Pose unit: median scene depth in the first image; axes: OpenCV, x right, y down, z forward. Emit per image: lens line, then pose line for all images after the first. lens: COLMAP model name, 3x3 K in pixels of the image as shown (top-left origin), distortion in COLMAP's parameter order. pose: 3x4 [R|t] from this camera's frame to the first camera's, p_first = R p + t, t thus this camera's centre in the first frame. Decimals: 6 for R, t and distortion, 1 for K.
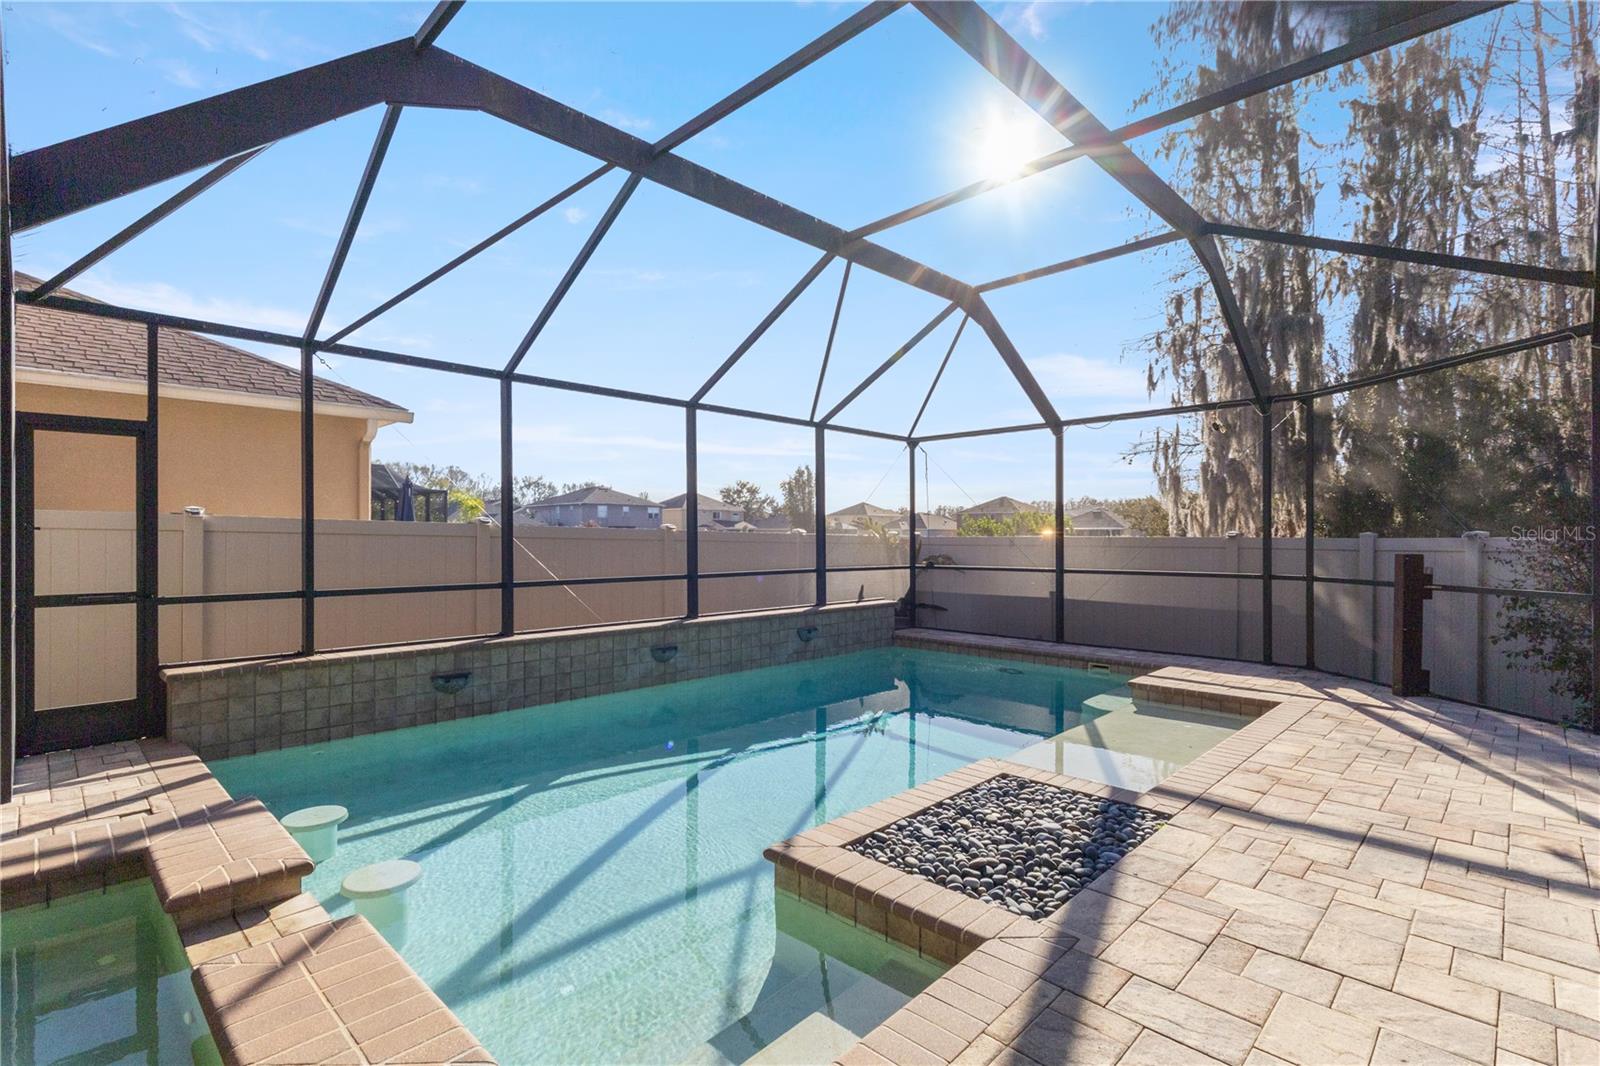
lens RADIAL K [[753.0, 0, 803.7], [0, 753.0, 535.8], [0, 0, 1]] dist [0.001456, 0.001525]
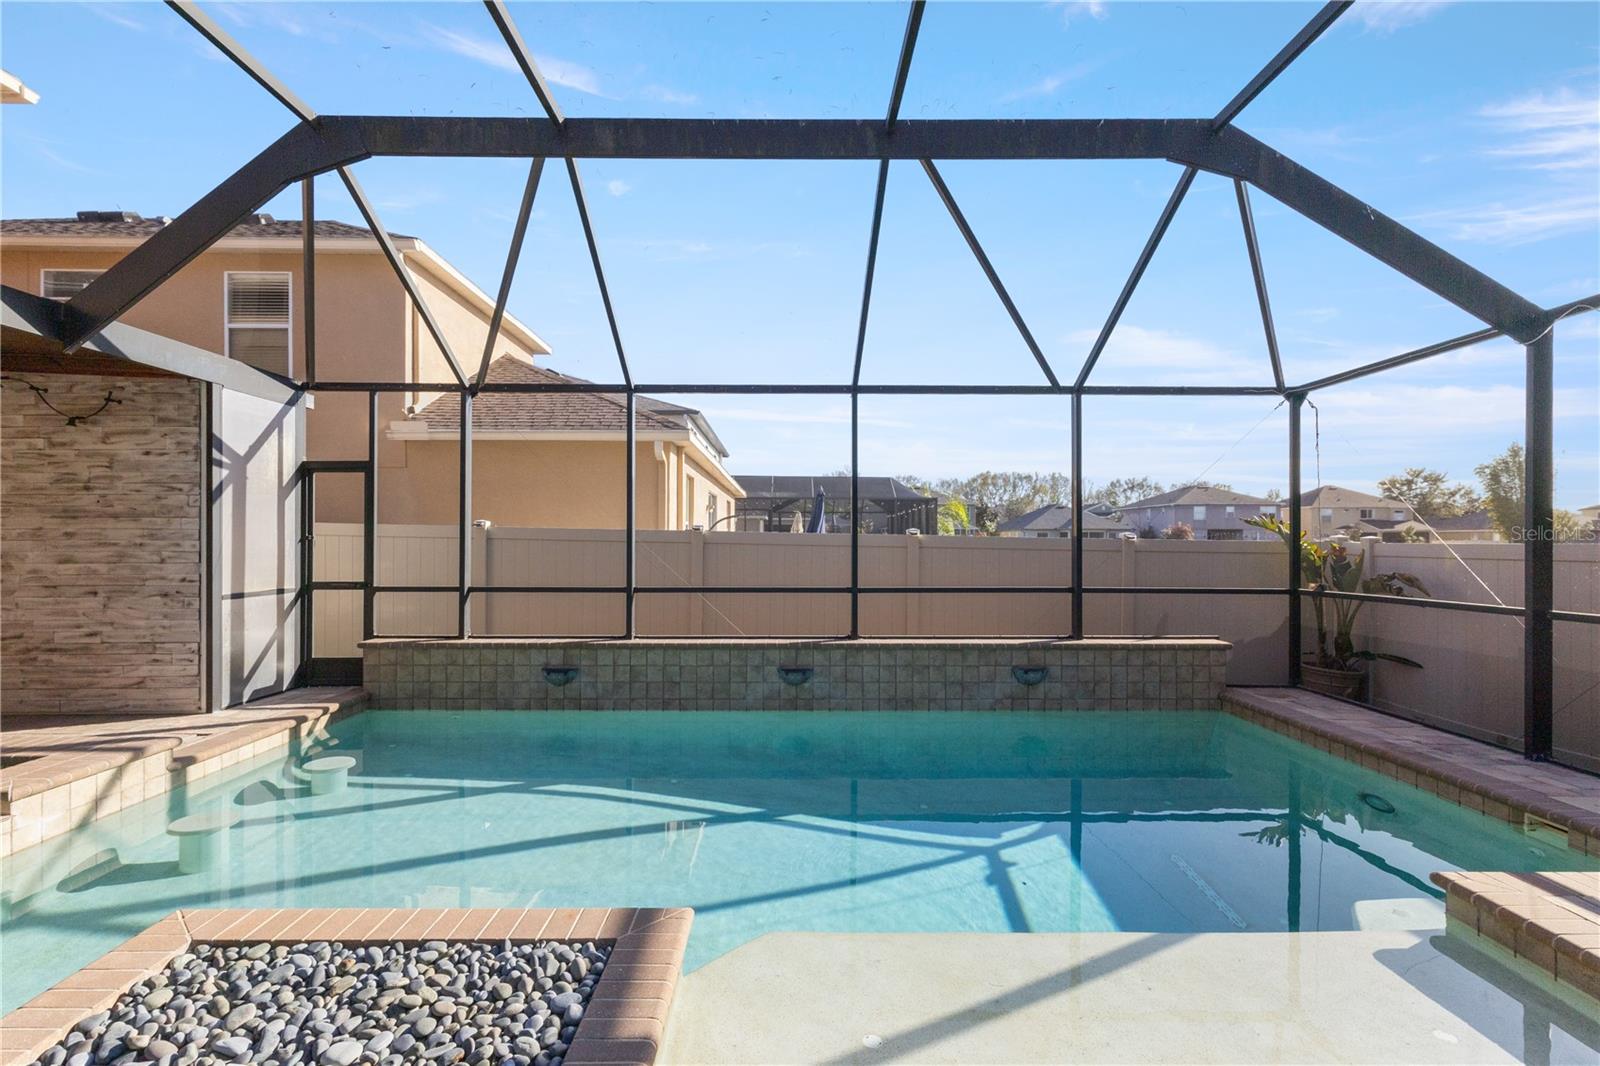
lens RADIAL K [[753.0, 0, 789.5], [0, 753.0, 541.8], [0, 0, 1]] dist [0.001456, 0.001525]
pose [[0.699172, 0.002386, -0.714950, 0.494367], [-0.000485, 0.999996, 0.002863, -0.003880], [0.714954, -0.001655, 0.699170, 0.421394]]
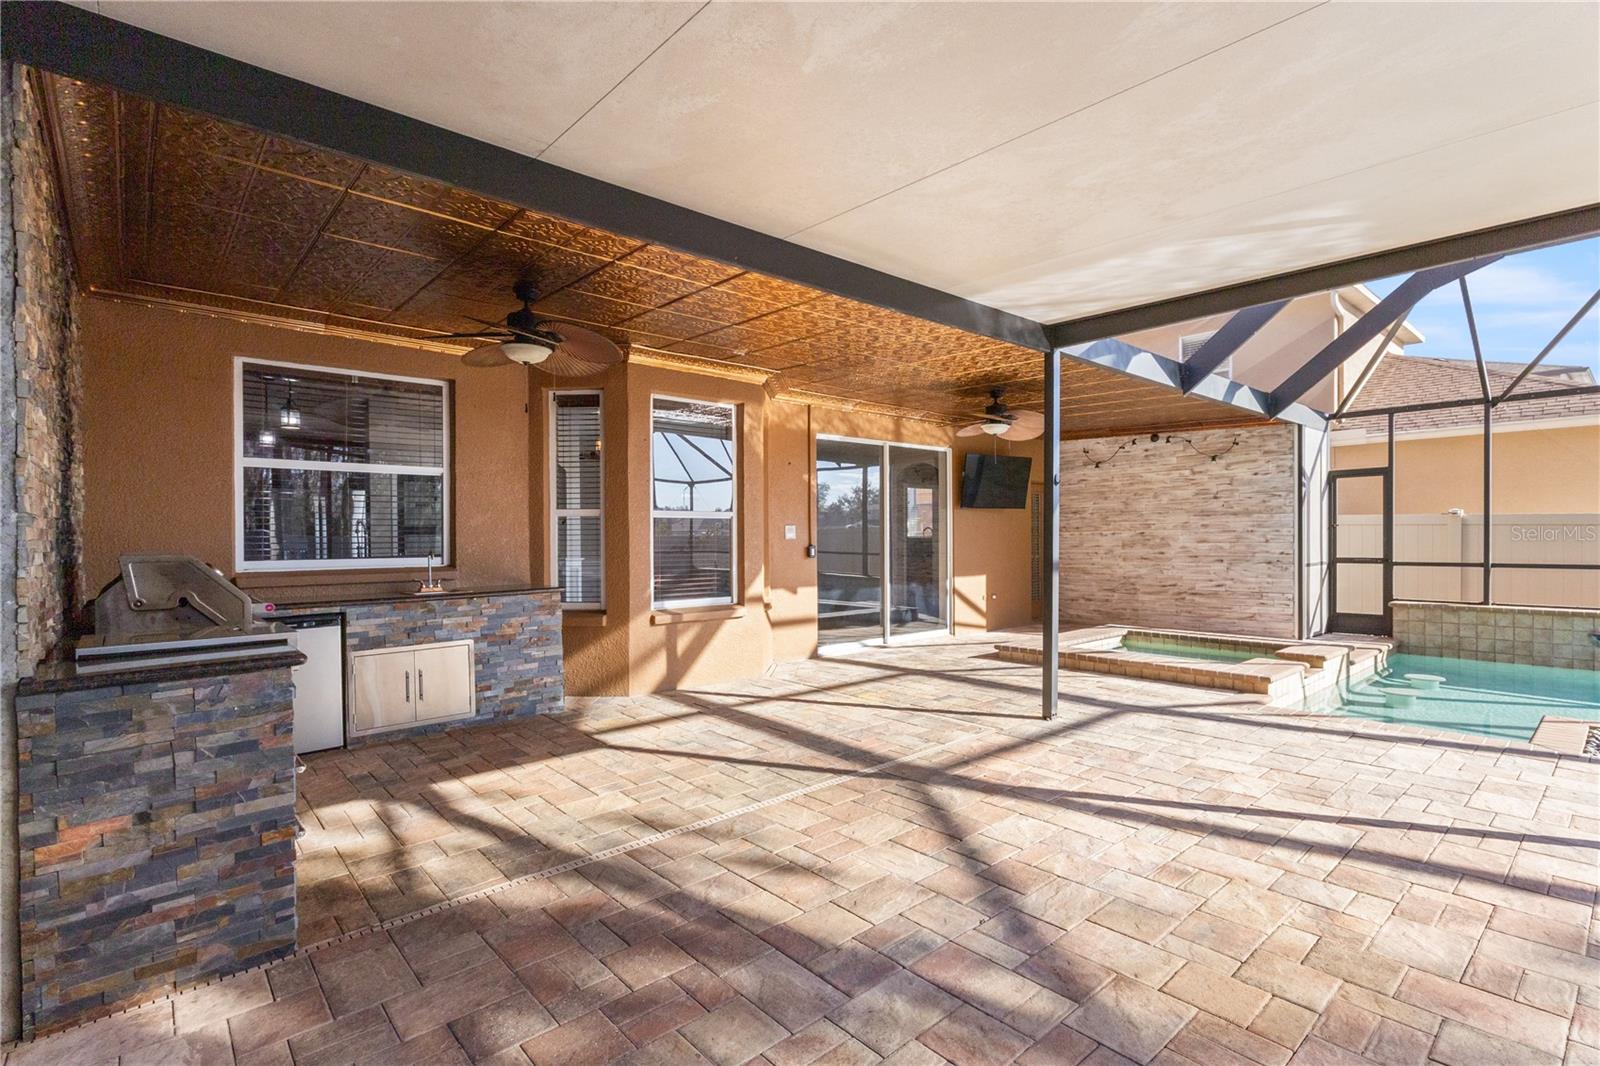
lens RADIAL K [[753.0, 0, 784.4], [0, 753.0, 546.6], [0, 0, 1]] dist [0.001456, 0.001525]
pose [[-0.095933, 0.011714, -0.995319, 0.817144], [0.011094, 0.999881, 0.010698, 0.006275], [0.995326, -0.010016, -0.096051, -0.220548]]
